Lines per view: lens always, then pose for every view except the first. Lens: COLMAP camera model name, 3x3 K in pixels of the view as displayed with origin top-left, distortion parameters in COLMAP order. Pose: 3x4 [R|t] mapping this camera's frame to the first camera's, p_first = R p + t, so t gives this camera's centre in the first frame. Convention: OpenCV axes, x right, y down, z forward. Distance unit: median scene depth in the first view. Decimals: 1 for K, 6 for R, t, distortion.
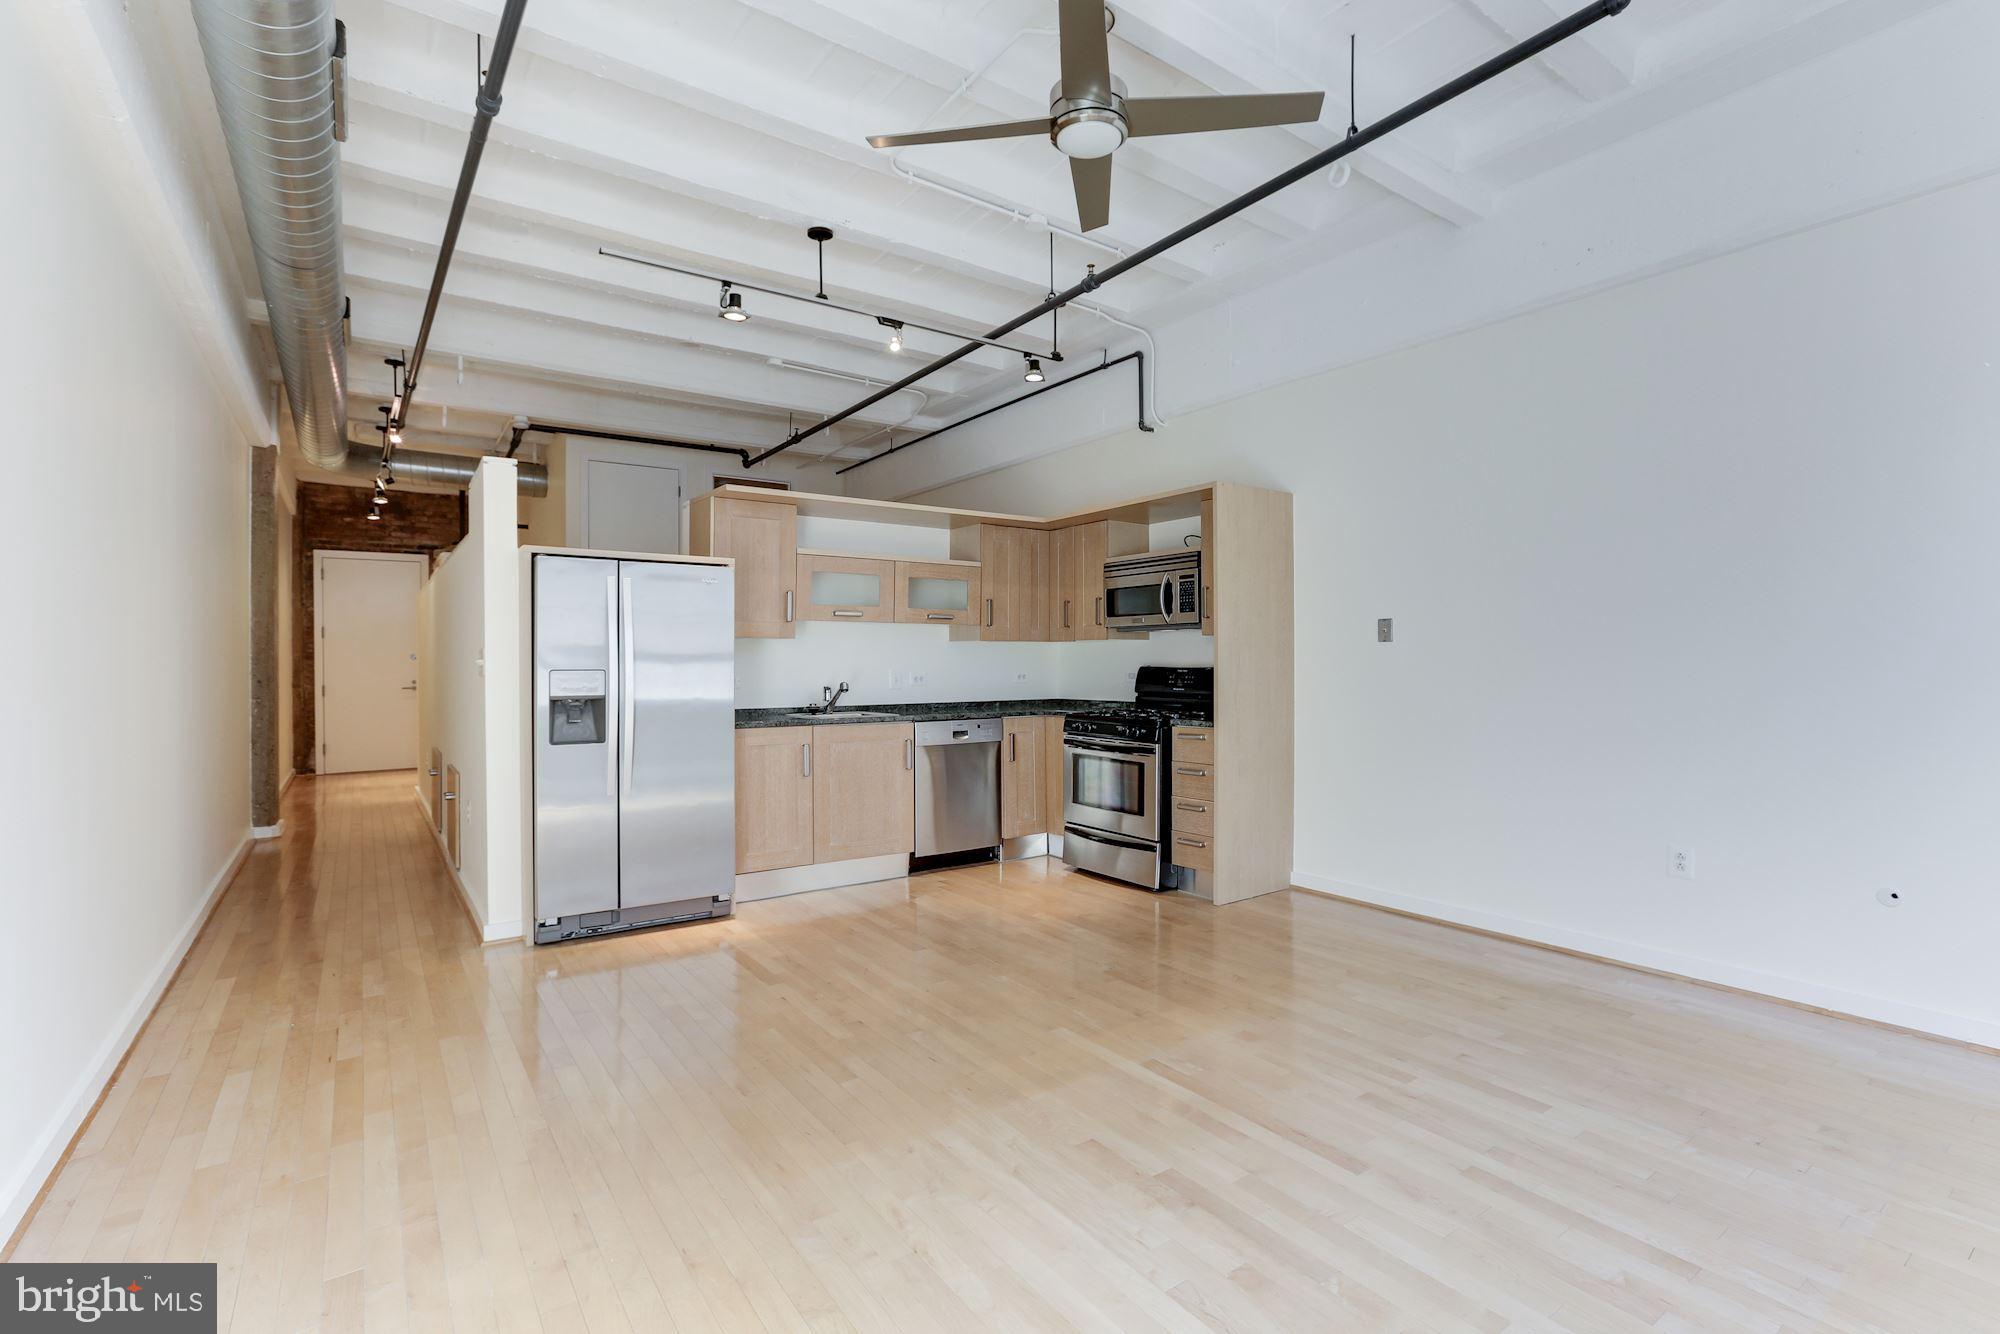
lens RADIAL K [[915.7, 0, 1015.8], [0, 915.7, 663.5], [0, 0, 1]] dist [-0.037648, 0.022568]
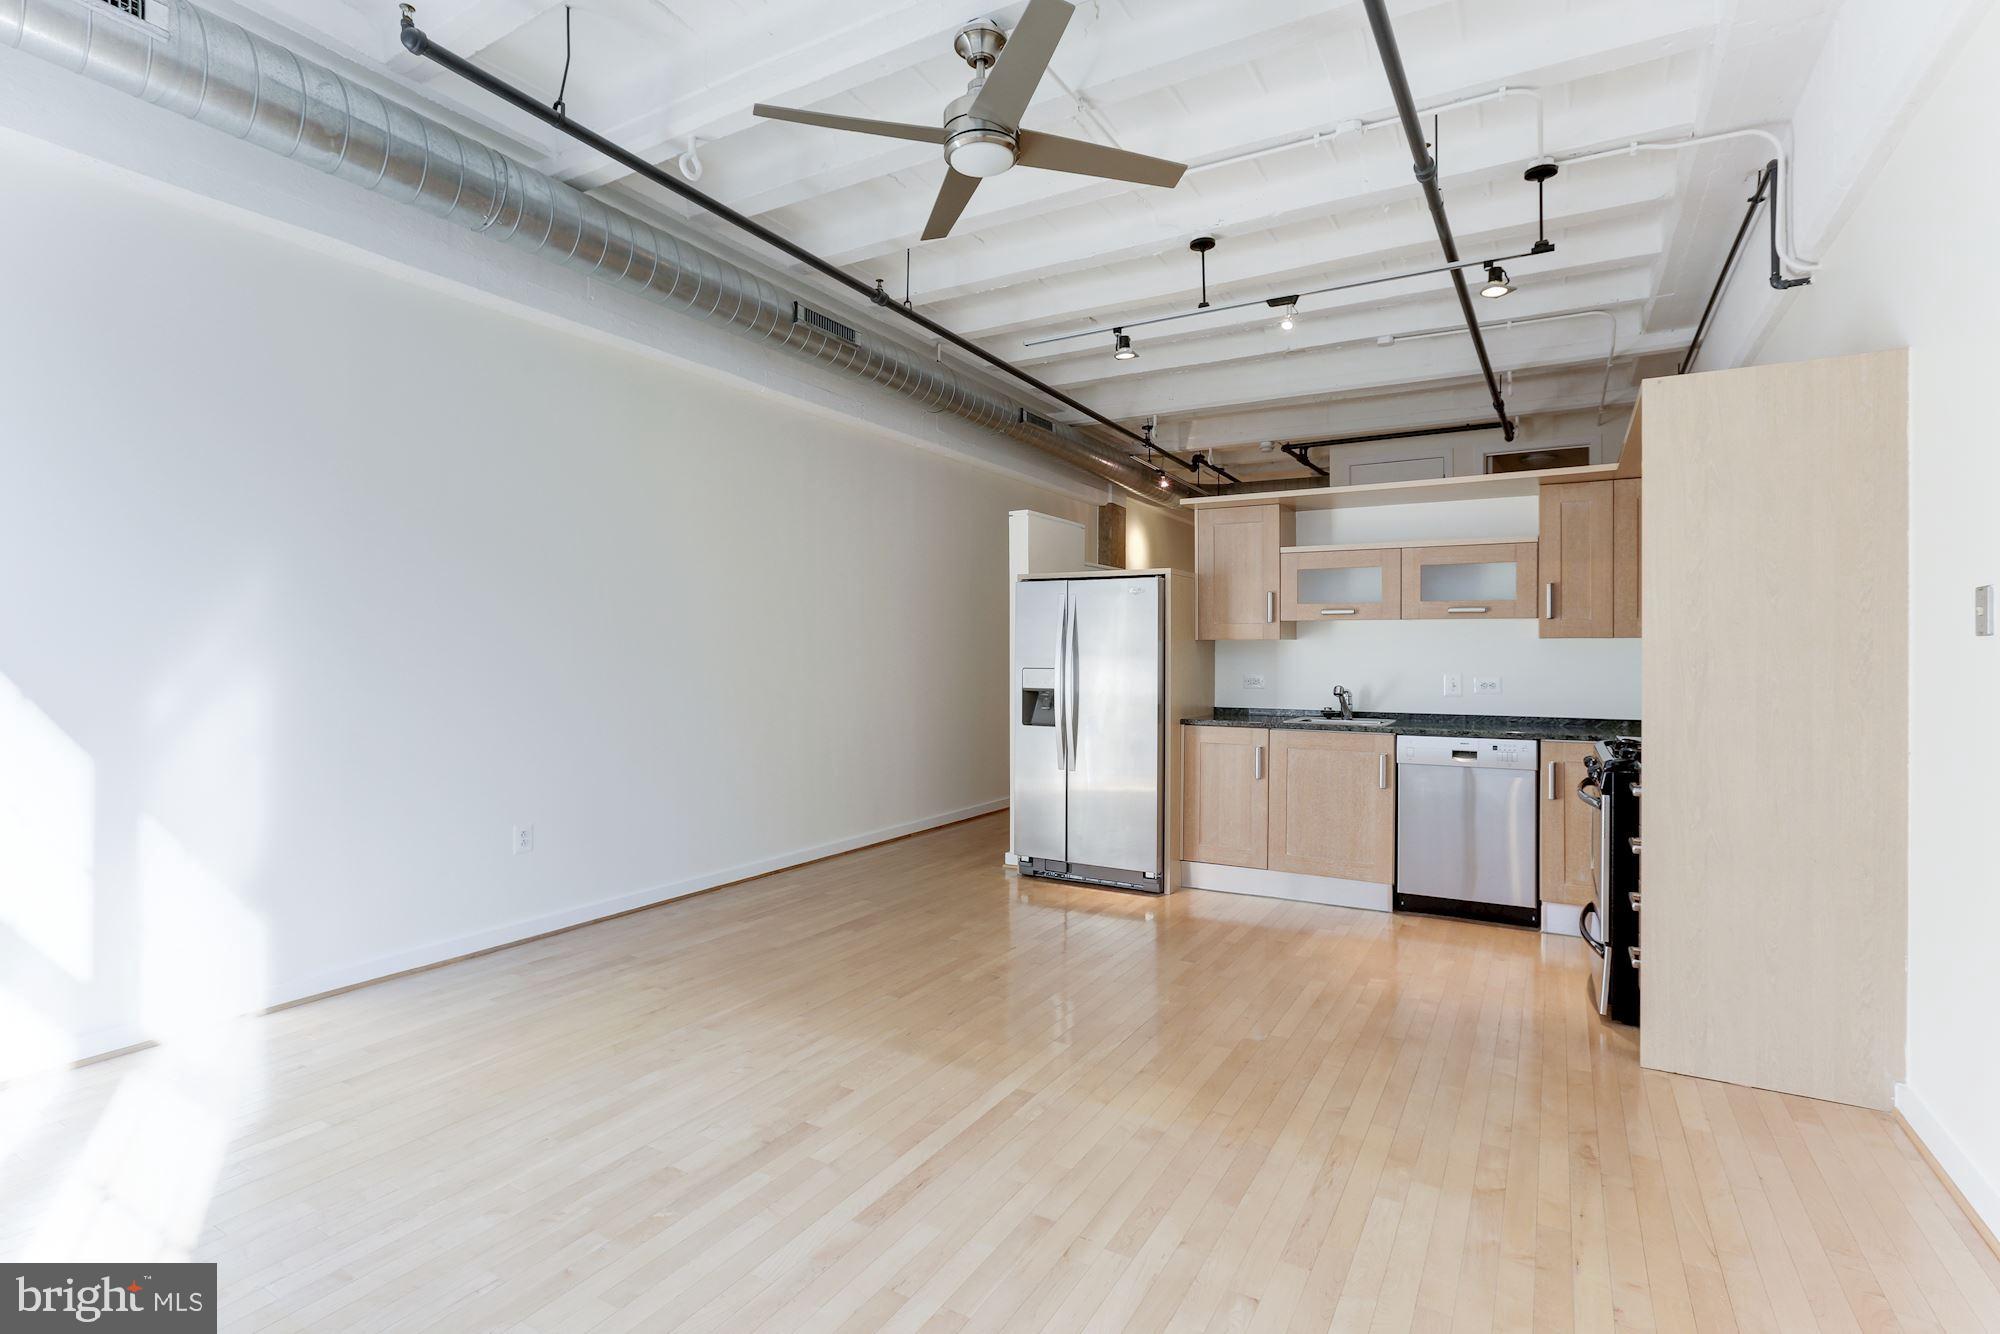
lens RADIAL K [[930.7, 0, 997.2], [0, 930.7, 664.1], [0, 0, 1]] dist [-0.024980, 0.000477]
pose [[0.400533, 0.005823, -0.916264, 0.537973], [-0.001781, 0.999983, 0.005577, -0.007546], [0.916281, -0.000602, 0.400536, 0.310064]]
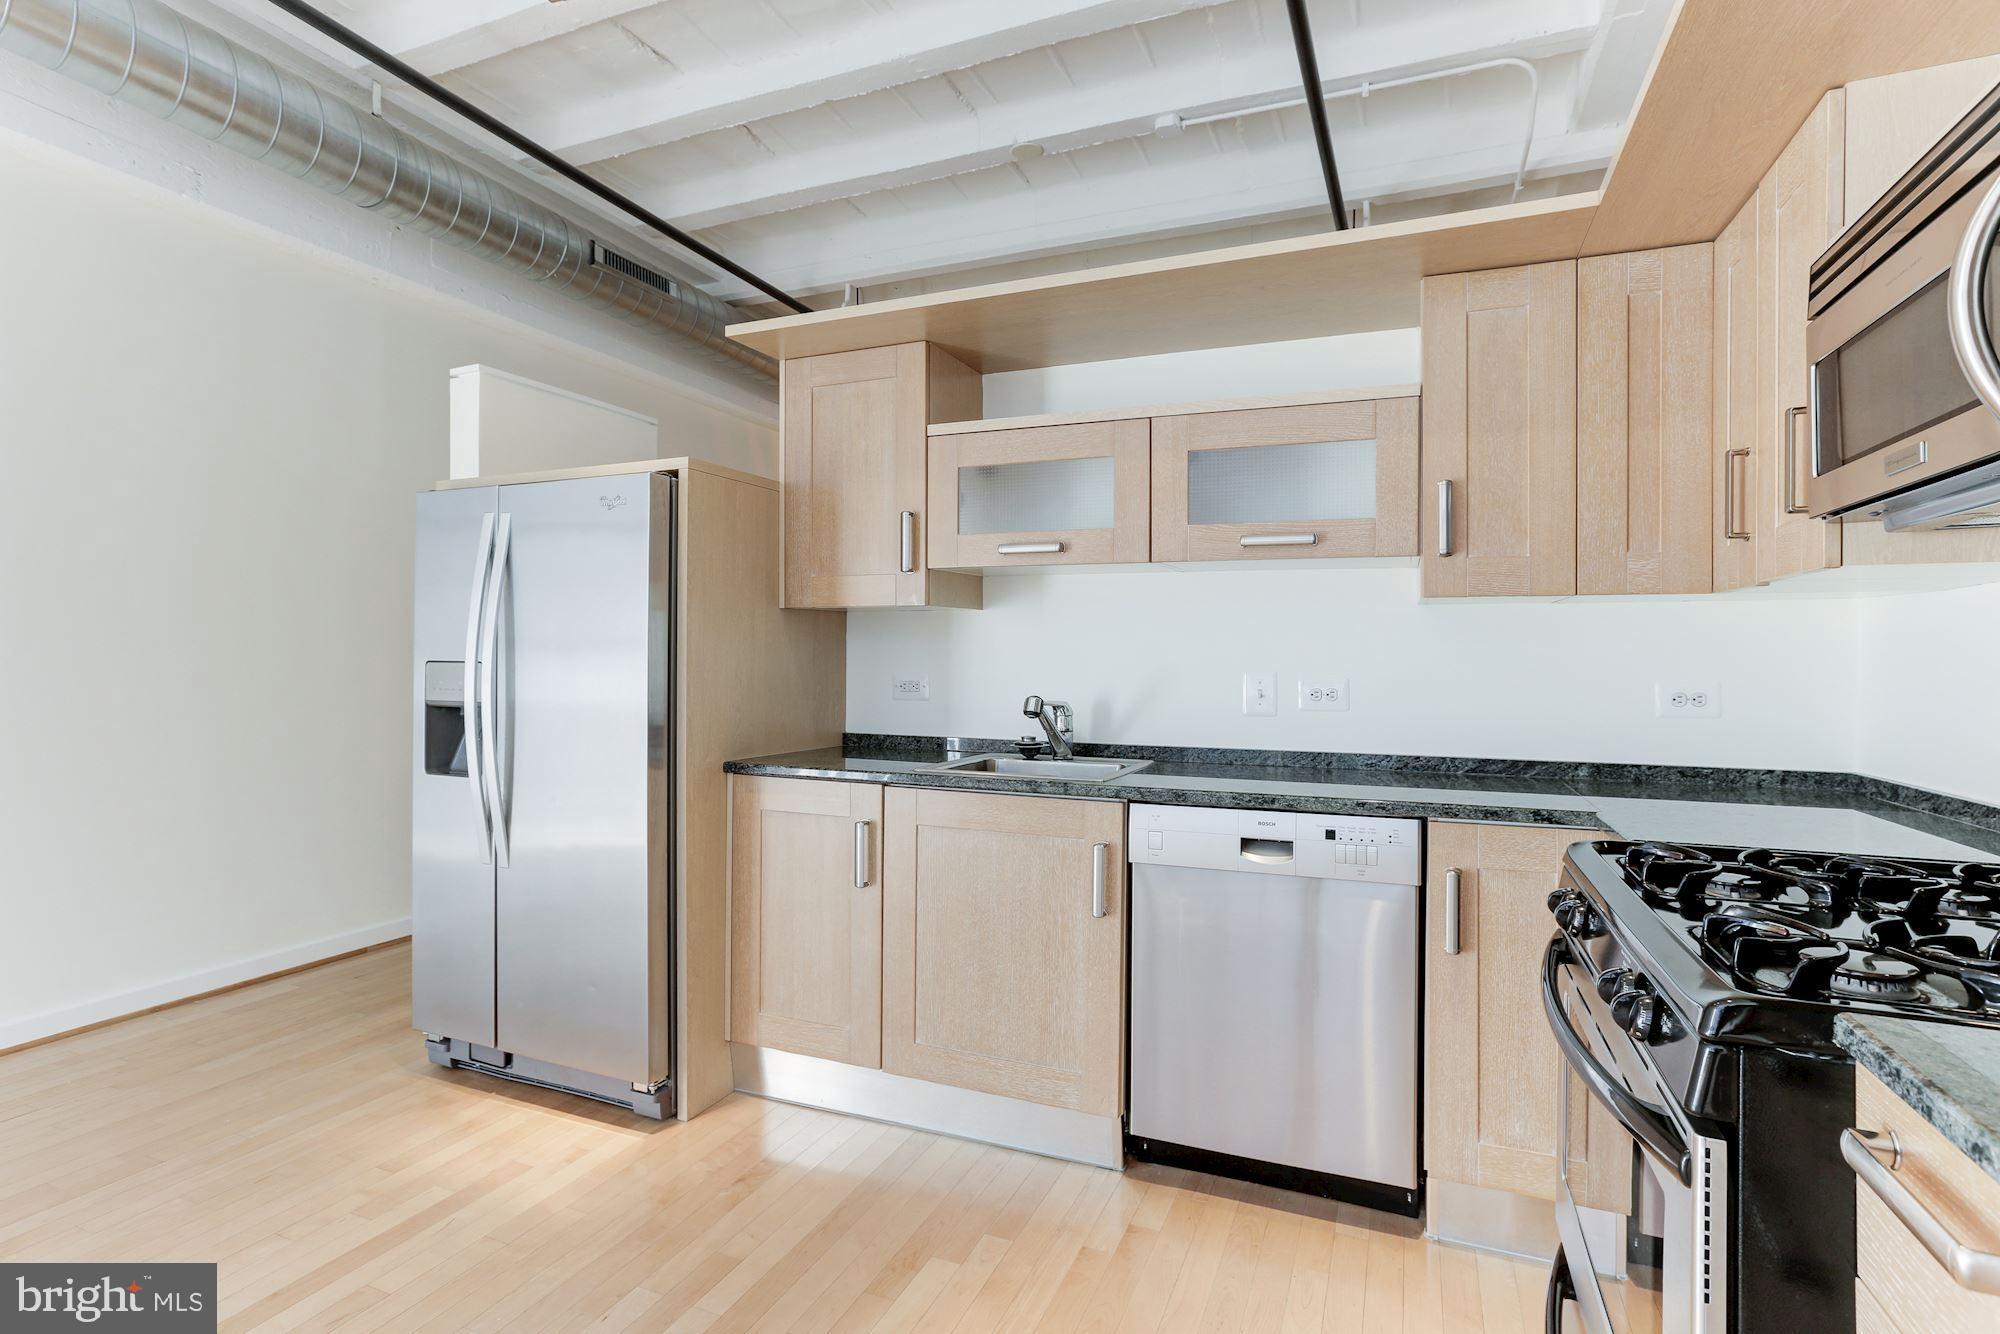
lens RADIAL K [[958.8, 0, 944.7], [0, 958.8, 658.9], [0, 0, 1]] dist [-0.006105, 0.001045]
pose [[0.477461, 0.003500, -0.878646, 0.225719], [-0.001935, 0.999994, 0.002932, -0.001519], [0.878651, 0.000300, 0.477465, 0.727817]]
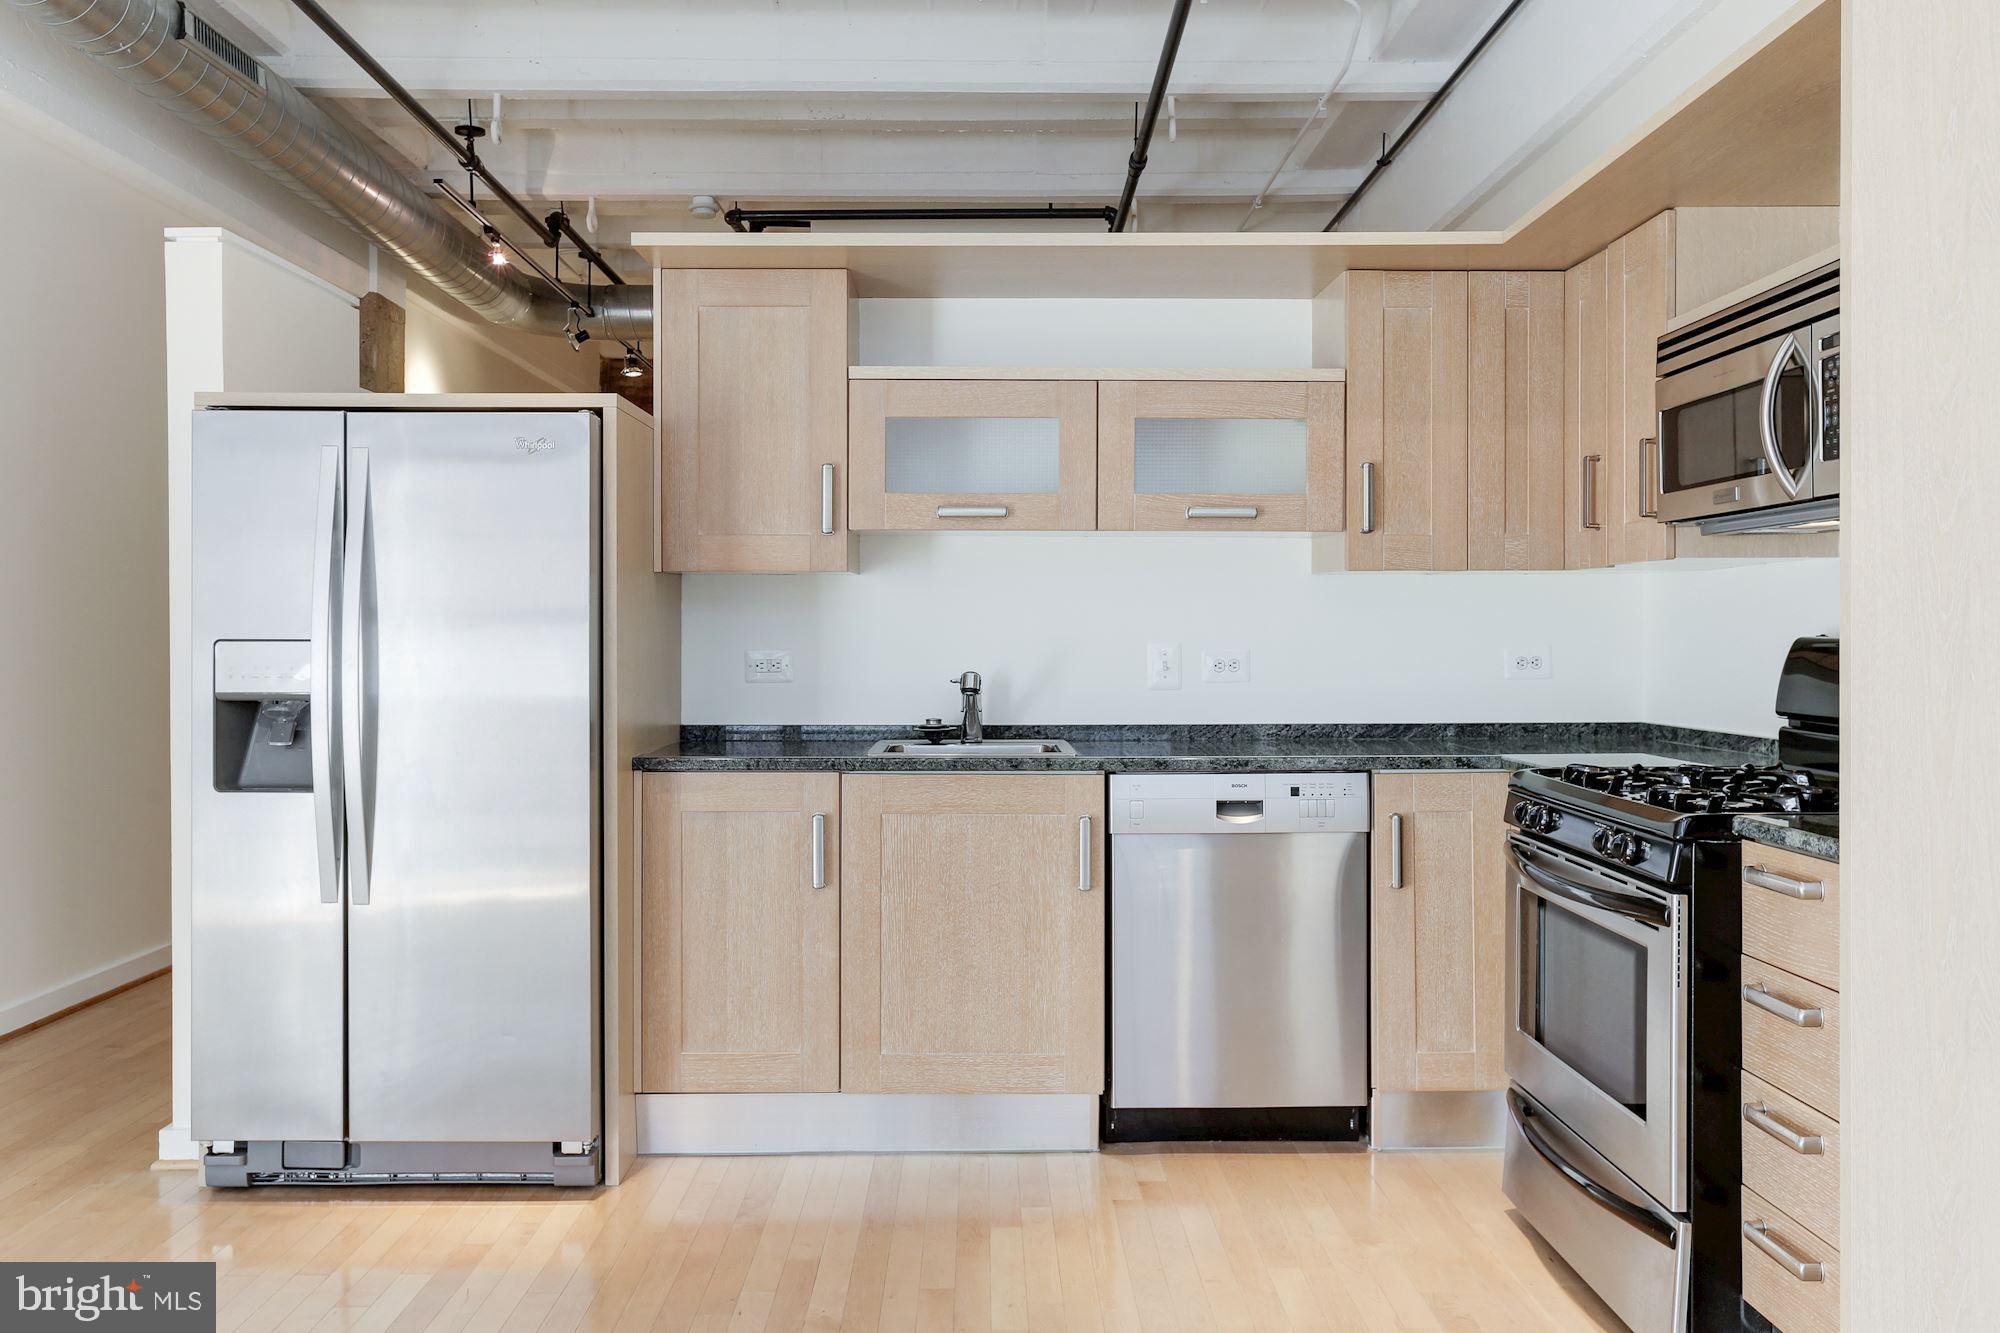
lens RADIAL K [[1573.8, 0, 979.1], [0, 1573.8, 640.8], [0, 0, 1]] dist [0.000613, 0.006481]
pose [[0.803828, -0.000241, -0.594861, 0.258278], [0.005457, 0.999961, 0.006969, -0.000714], [0.594836, -0.008849, 0.803798, 0.409681]]
